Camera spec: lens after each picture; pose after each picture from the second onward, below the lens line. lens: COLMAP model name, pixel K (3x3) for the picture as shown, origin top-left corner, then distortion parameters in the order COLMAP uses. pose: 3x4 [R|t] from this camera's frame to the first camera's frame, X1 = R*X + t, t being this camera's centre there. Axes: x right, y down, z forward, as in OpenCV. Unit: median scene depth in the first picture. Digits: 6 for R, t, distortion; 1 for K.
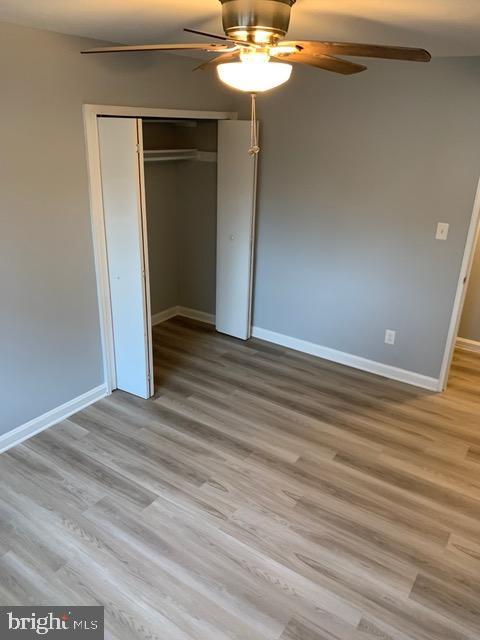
lens RADIAL K [[495.5, 0, 234.7], [0, 495.5, 319.0], [0, 0, 1]] dist [0.008699, 0.005446]
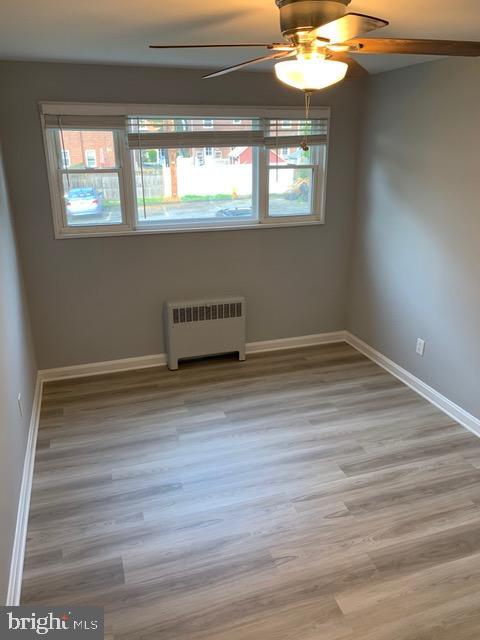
lens RADIAL K [[495.5, 0, 234.7], [0, 495.5, 319.0], [0, 0, 1]] dist [0.008699, 0.005446]
pose [[-0.613240, 0.241523, -0.752066, 0.696764], [-0.313692, 0.799343, 0.512492, -0.370804], [0.724937, 0.550198, -0.414425, 1.062200]]
